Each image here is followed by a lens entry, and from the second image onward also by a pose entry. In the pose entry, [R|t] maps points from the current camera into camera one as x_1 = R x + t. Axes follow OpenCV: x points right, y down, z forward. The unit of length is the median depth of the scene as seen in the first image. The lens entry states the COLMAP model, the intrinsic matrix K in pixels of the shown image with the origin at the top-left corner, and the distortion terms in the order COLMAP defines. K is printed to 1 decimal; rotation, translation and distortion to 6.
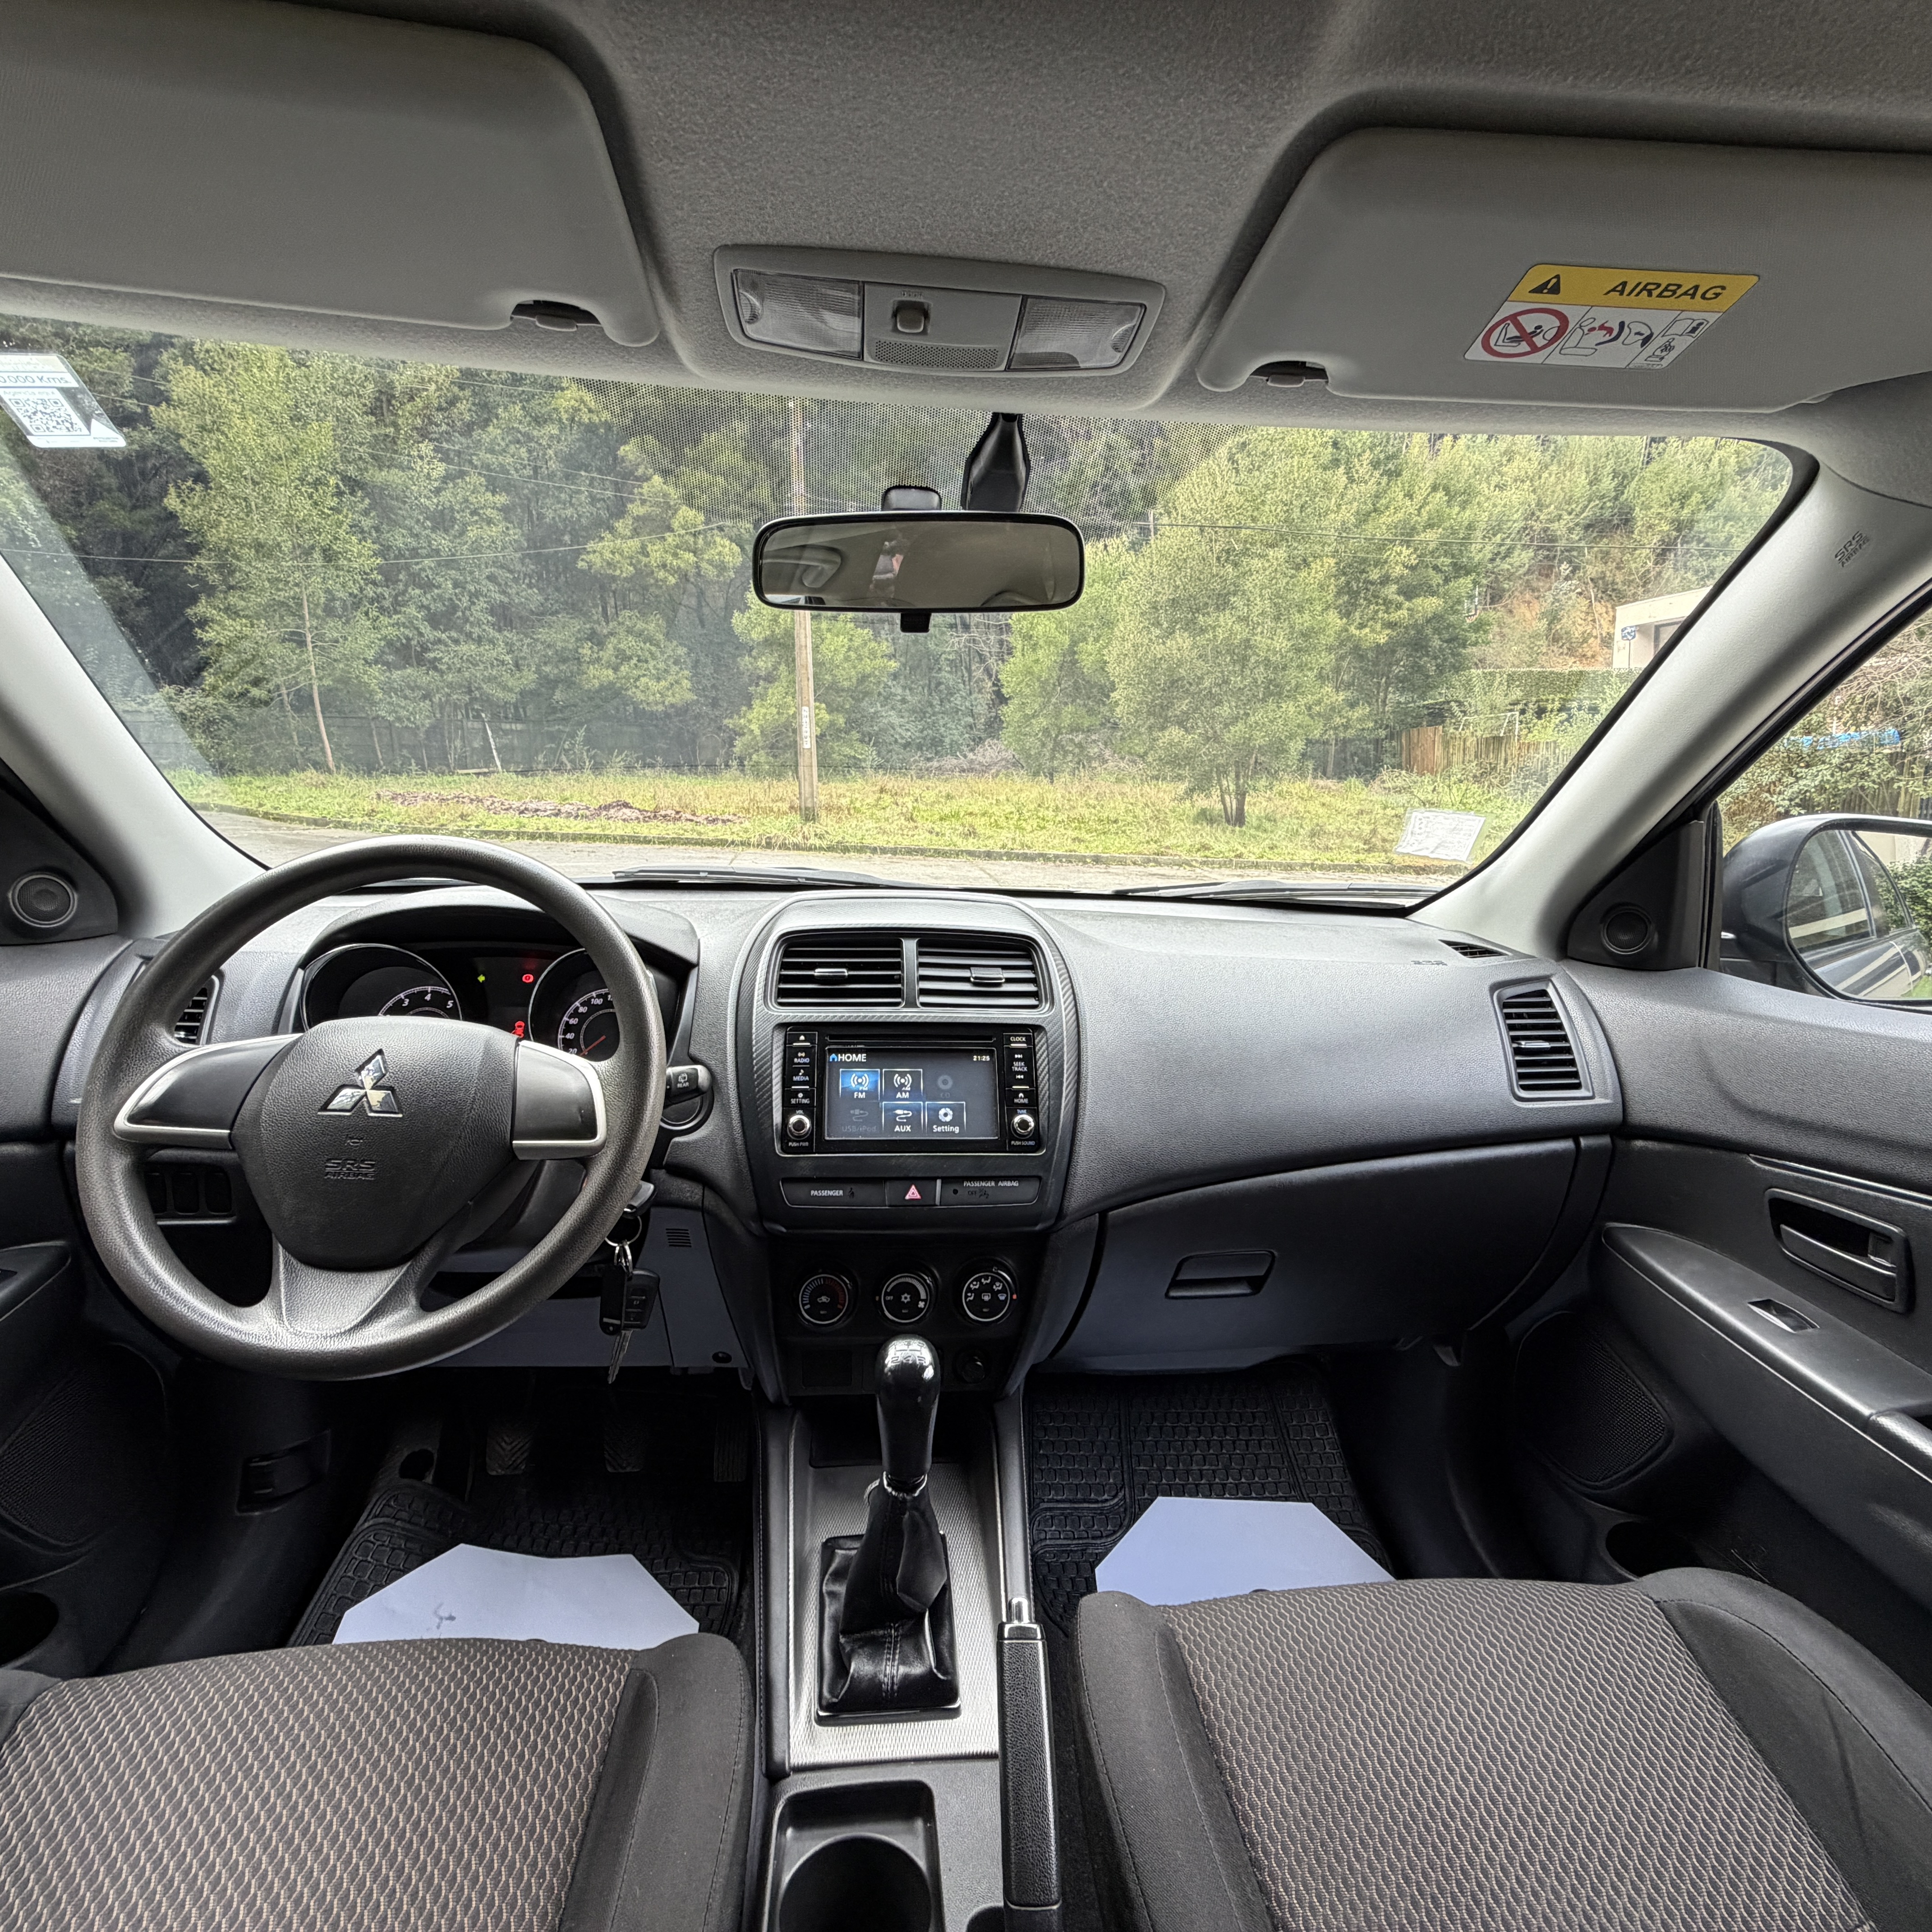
lens RADIAL K [[1009.3, 0, 957.7], [0, 1009.3, 986.9], [0, 0, 1]] dist [-0.011037, -0.000629]
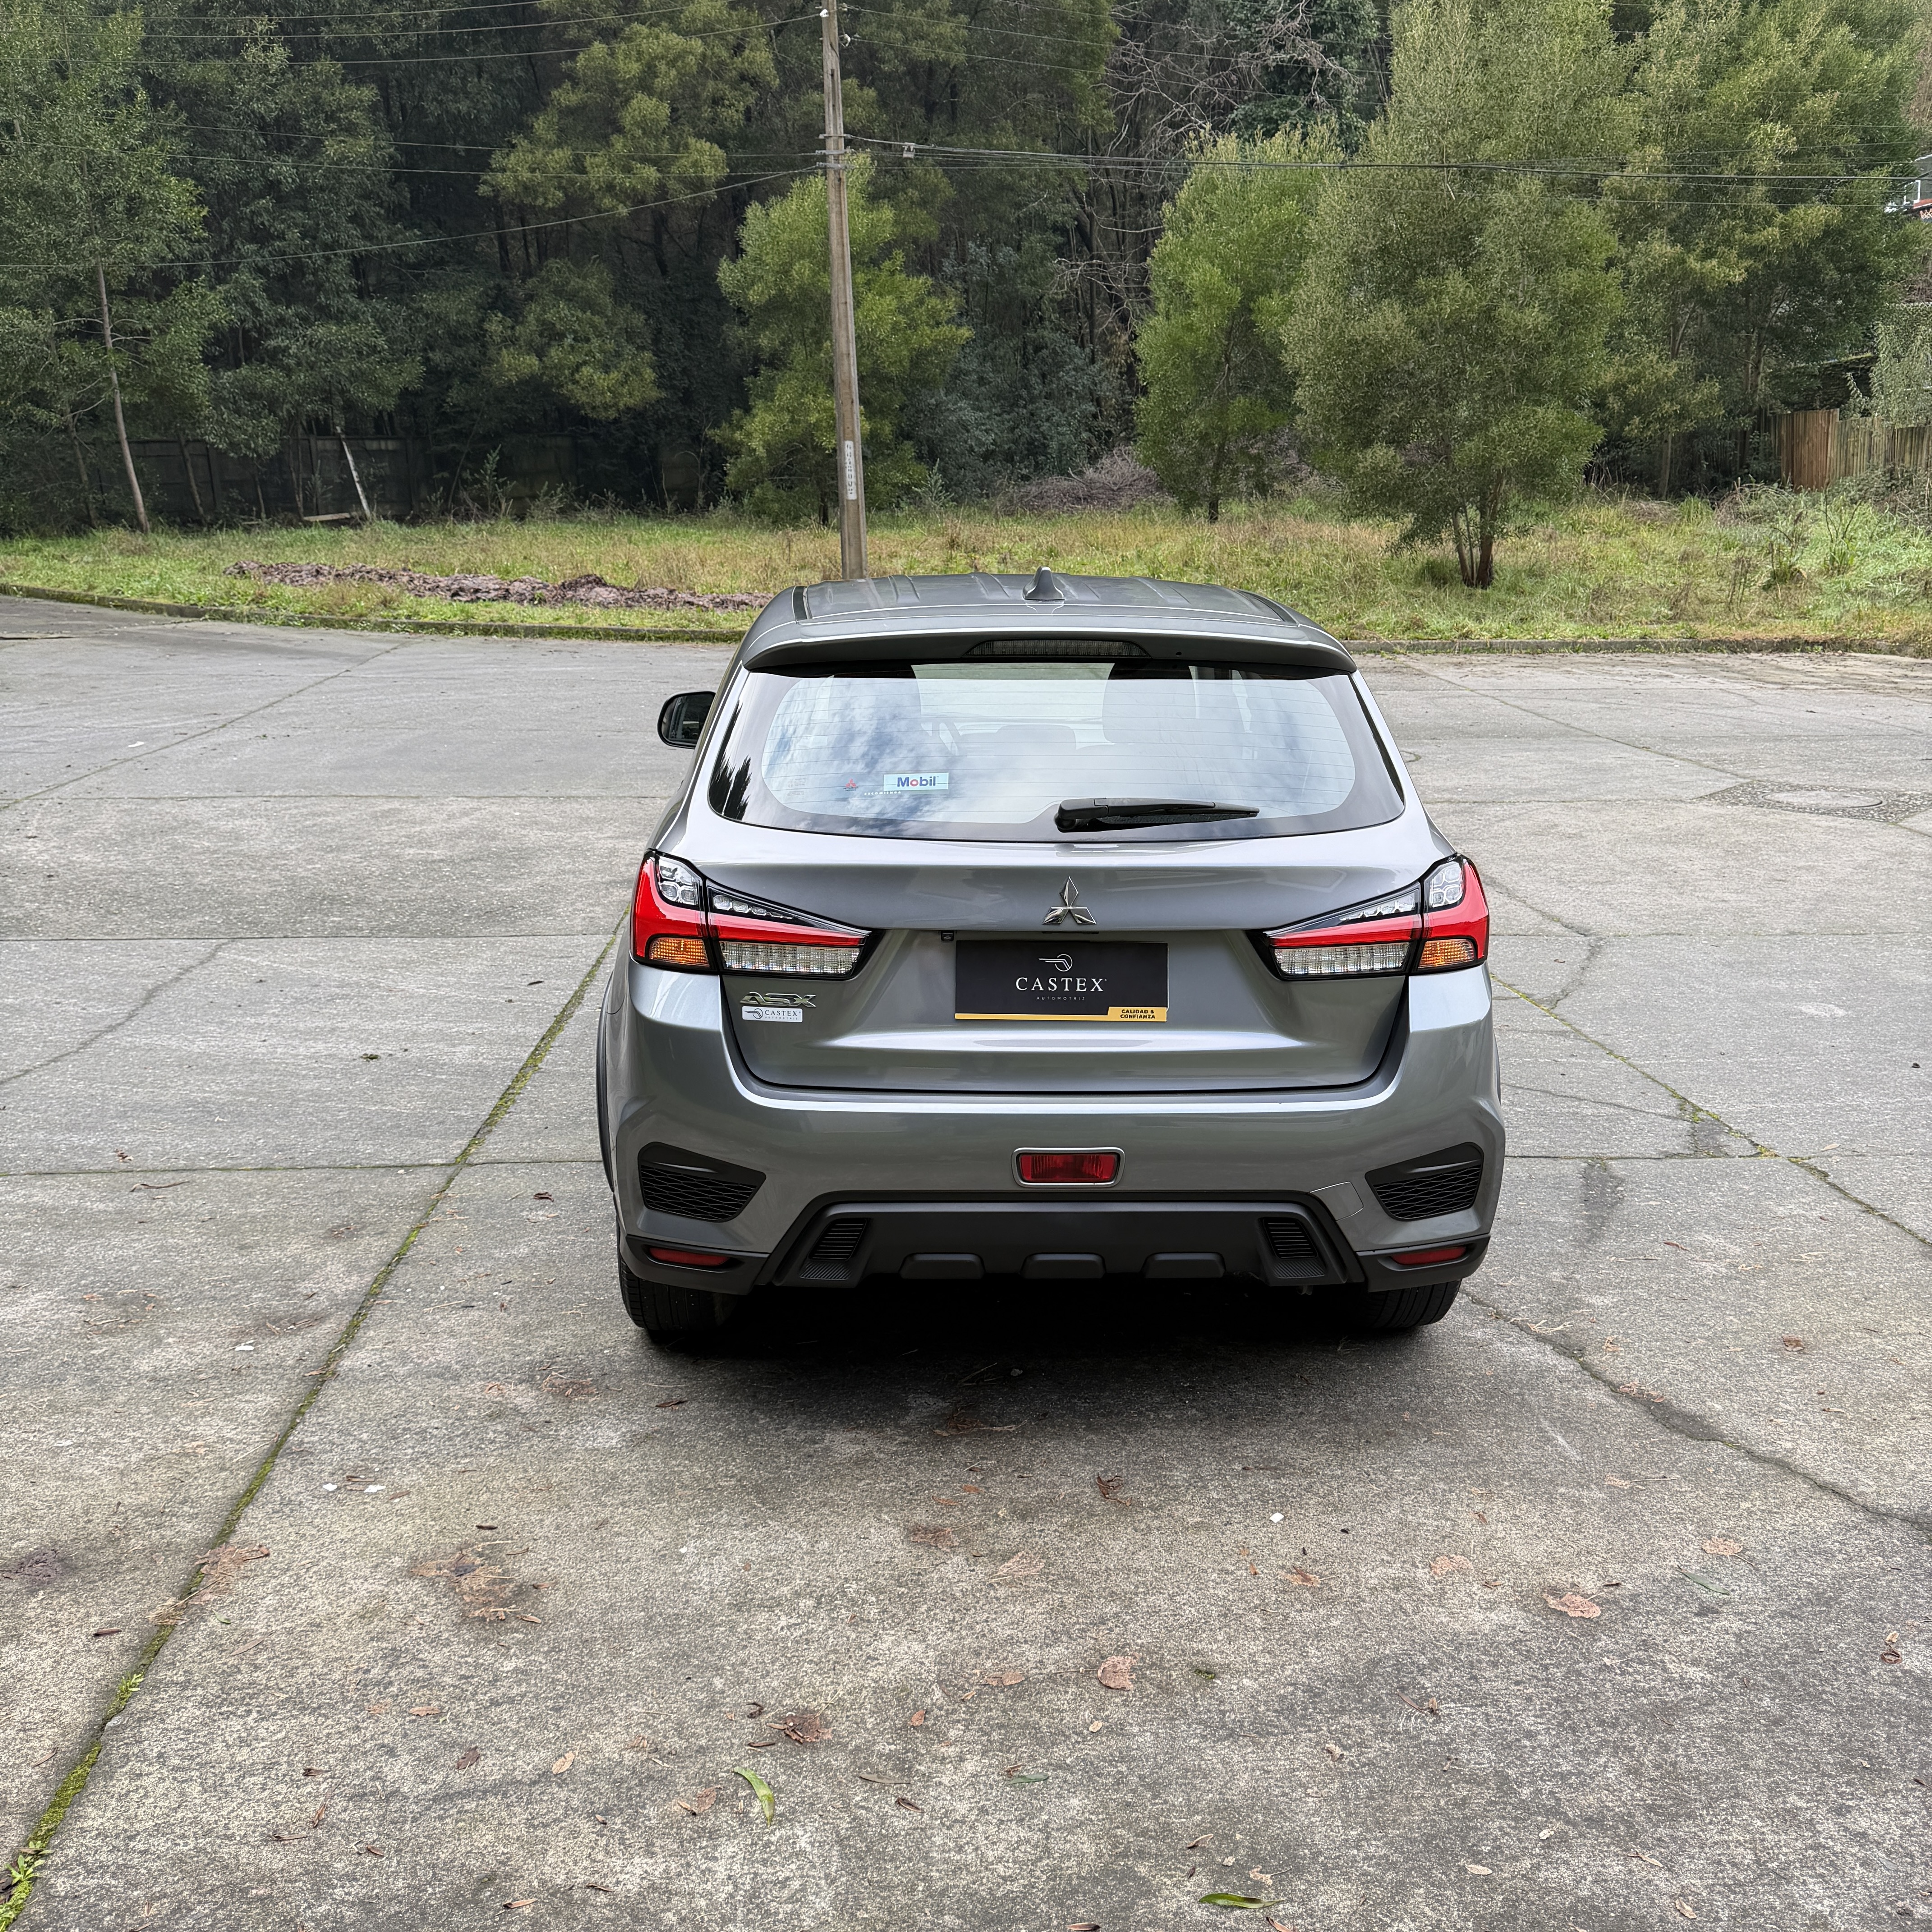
lens RADIAL K [[1825.6, 0, 947.2], [0, 1825.6, 1002.5], [0, 0, 1]] dist [0.000637, 0.000000]
pose [[0.997165, -0.004103, -0.075129, 0.012506], [0.010119, 0.996754, 0.079872, 0.015069], [0.074557, -0.080406, 0.993970, -0.248710]]
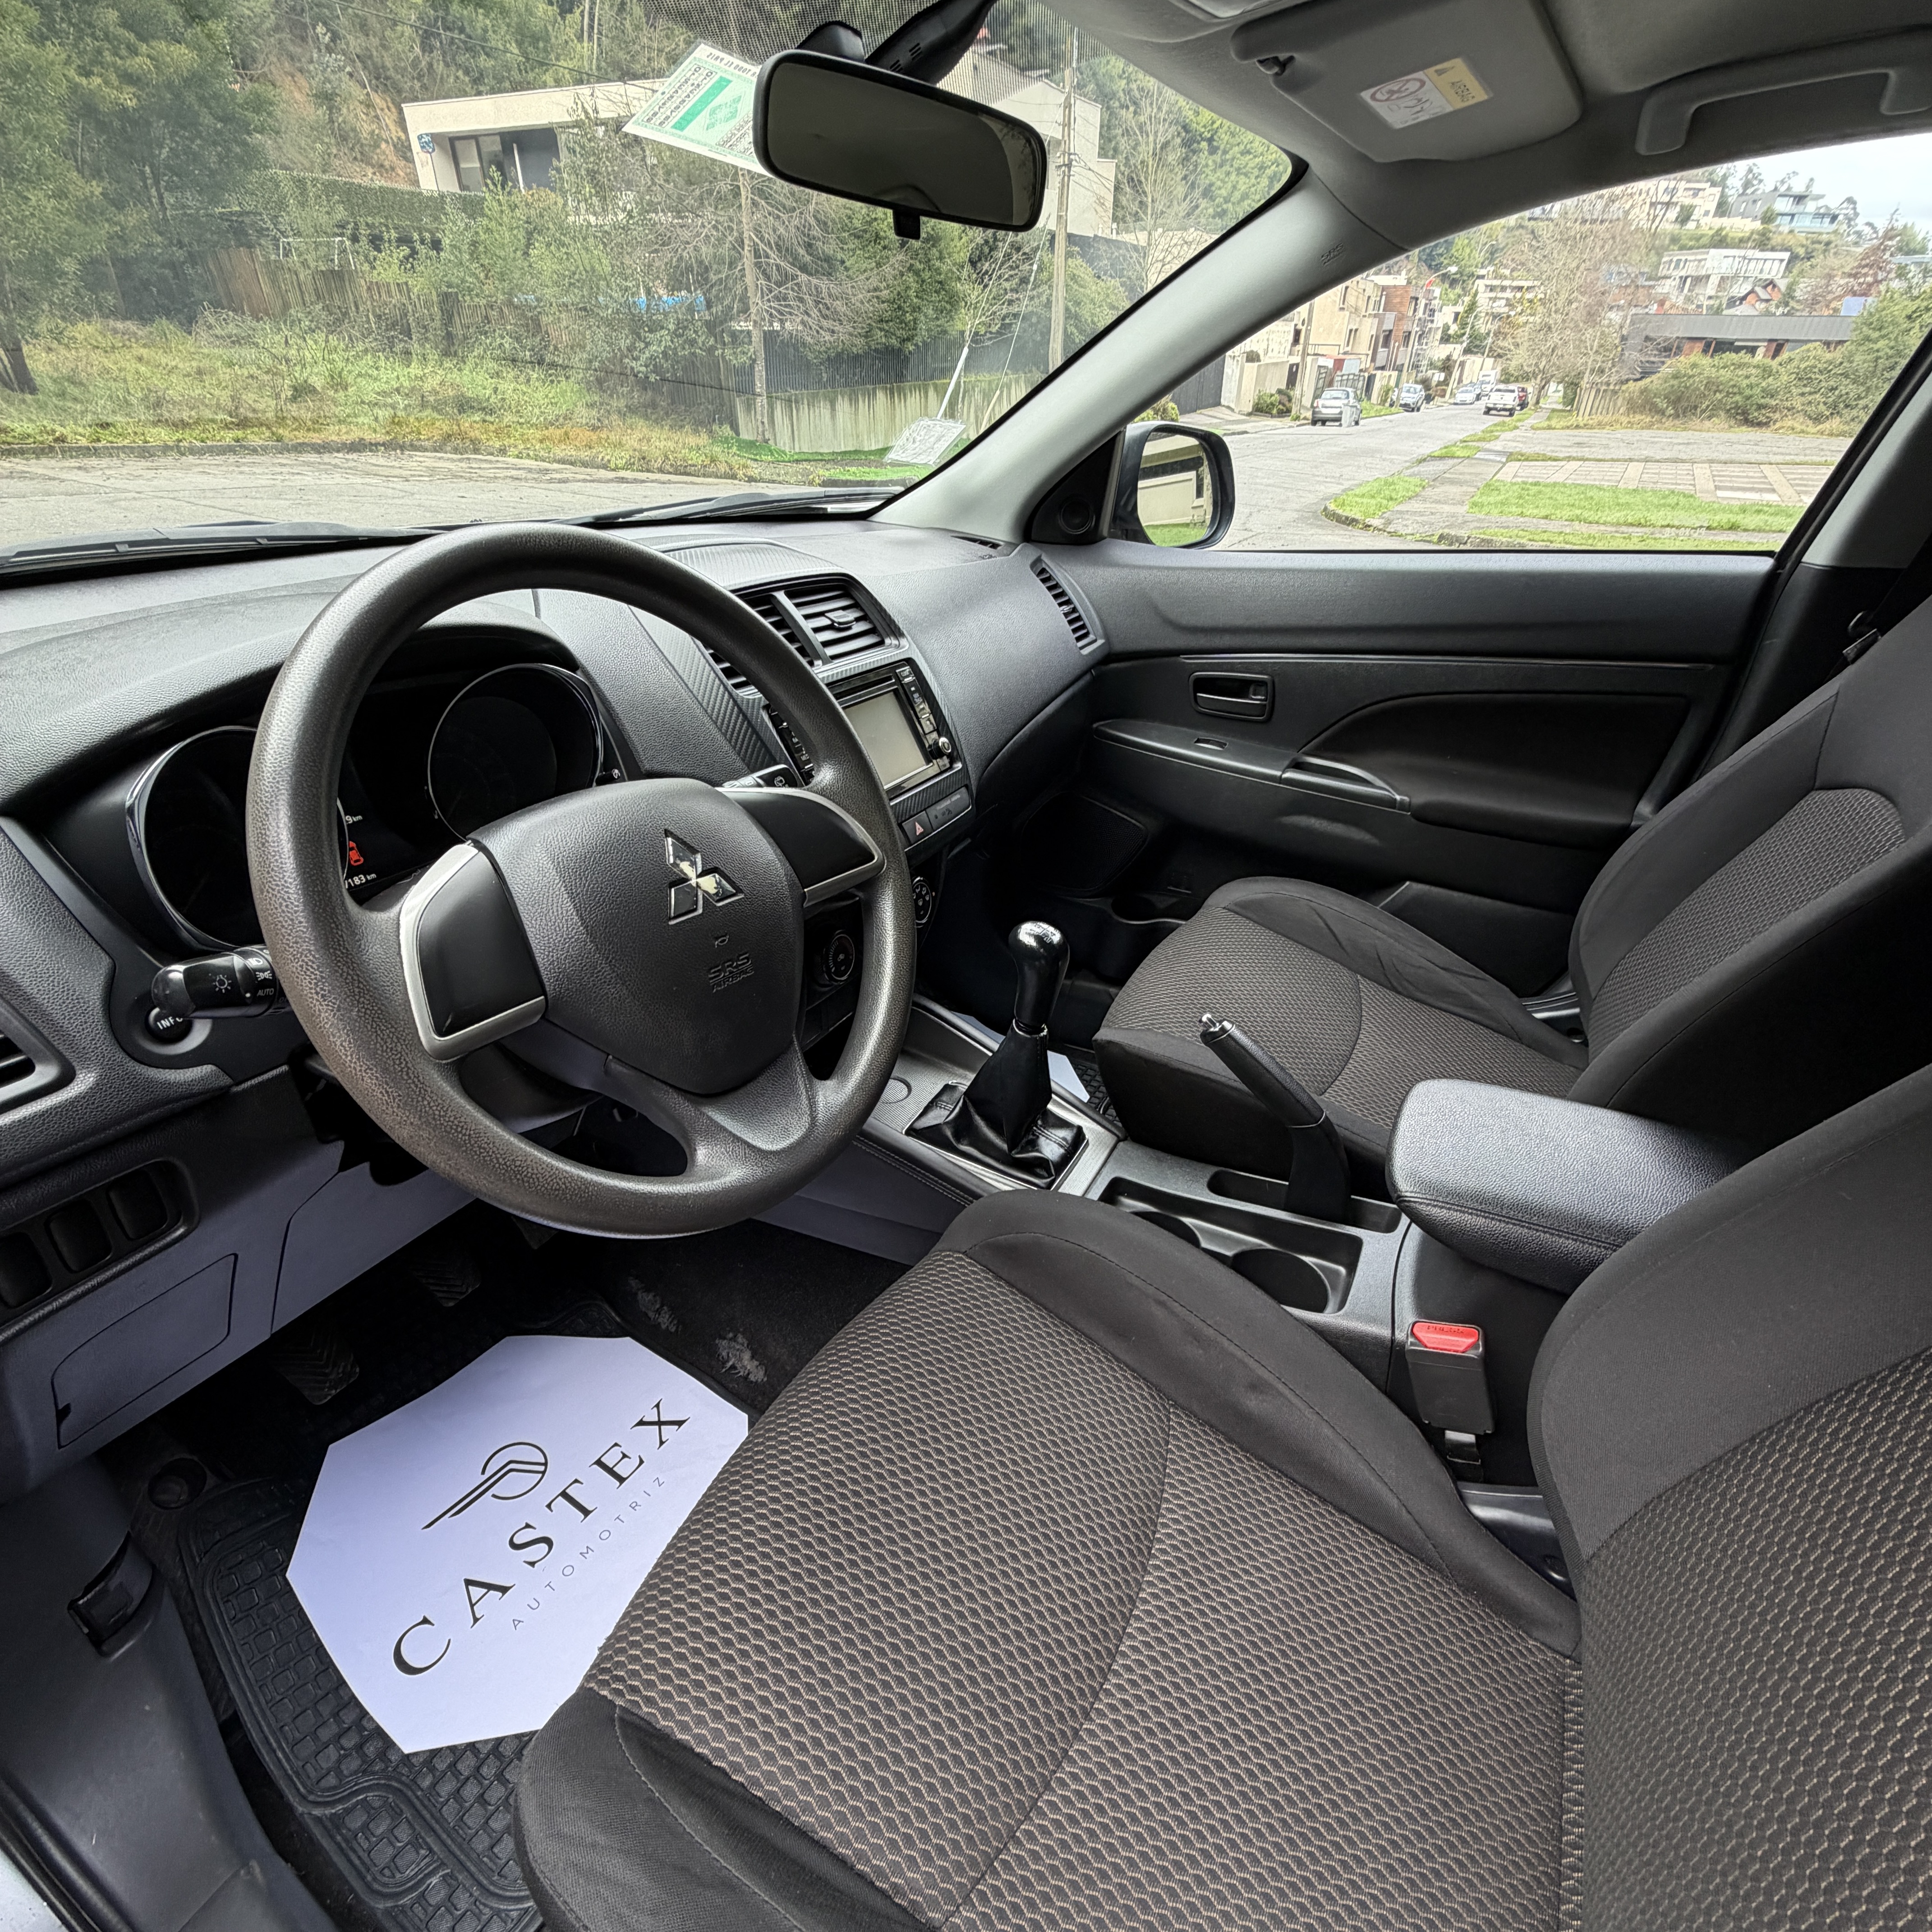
lens RADIAL K [[1009.3, 0, 954.4], [0, 1009.3, 995.0], [0, 0, 1]] dist [-0.011037, -0.000629]
pose [[0.557367, -0.420909, 0.715666, -0.037116], [0.119842, 0.893730, 0.432302, -0.004491], [-0.821572, -0.155184, 0.548578, 0.011744]]
